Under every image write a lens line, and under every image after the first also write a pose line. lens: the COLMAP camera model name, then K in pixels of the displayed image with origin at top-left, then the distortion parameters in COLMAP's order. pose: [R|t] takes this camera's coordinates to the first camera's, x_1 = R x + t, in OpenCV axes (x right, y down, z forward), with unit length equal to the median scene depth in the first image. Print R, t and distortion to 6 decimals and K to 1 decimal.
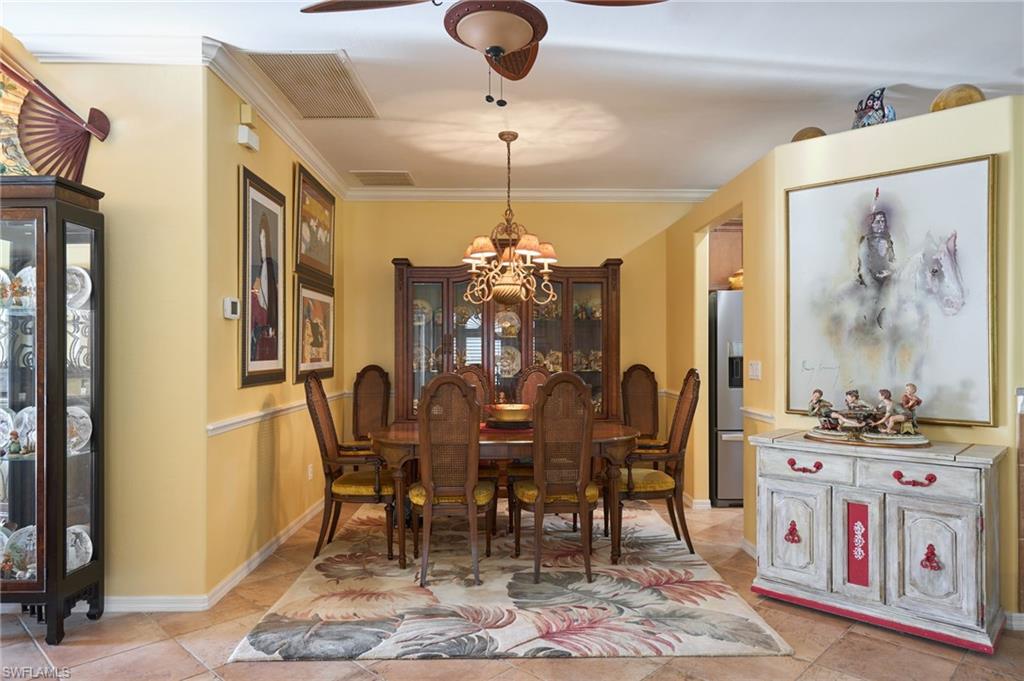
lens RADIAL K [[646.2, 0, 506.9], [0, 646.2, 341.3], [0, 0, 1]] dist [-0.049554, 0.060201]
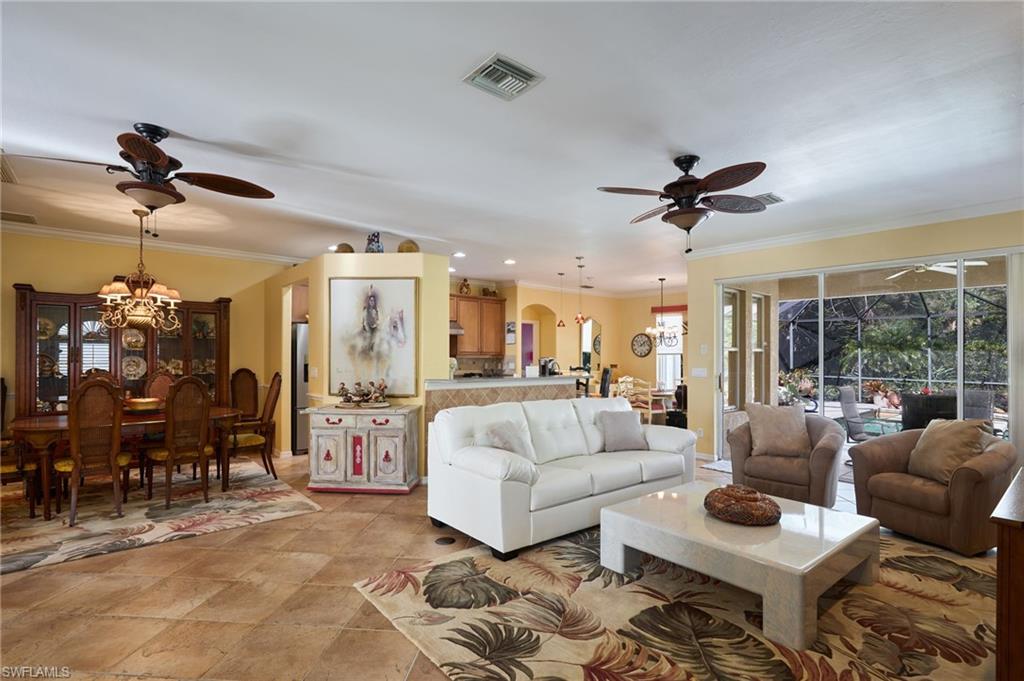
lens RADIAL K [[498.1, 0, 518.4], [0, 498.1, 358.8], [0, 0, 1]] dist [0.001775, 0.001058]
pose [[0.768254, 0.000355, 0.640145, -0.077165], [-0.018109, 0.999612, 0.021179, -0.037550], [-0.639889, -0.027864, 0.767962, -0.490059]]
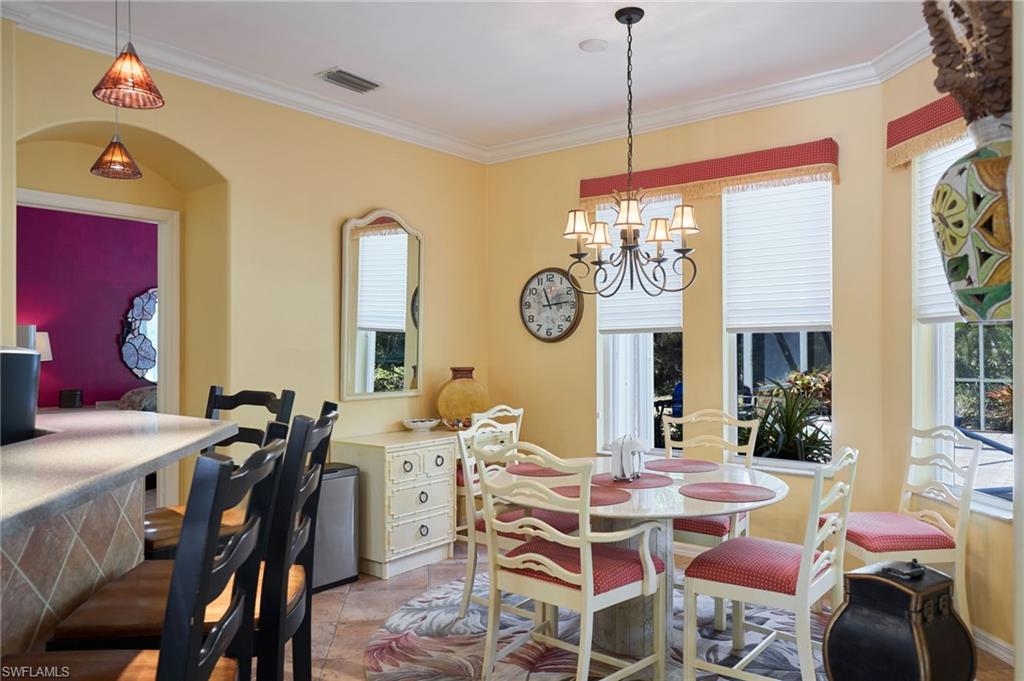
lens RADIAL K [[713.4, 0, 512.0], [0, 713.4, 340.5], [0, 0, 1]] dist [0.000027, 0.000130]
pose [[0.643973, -0.000204, 0.765048, 1.432536], [-0.006723, 0.999960, 0.005925, -0.006133], [-0.765019, -0.008959, 0.643945, 0.596676]]
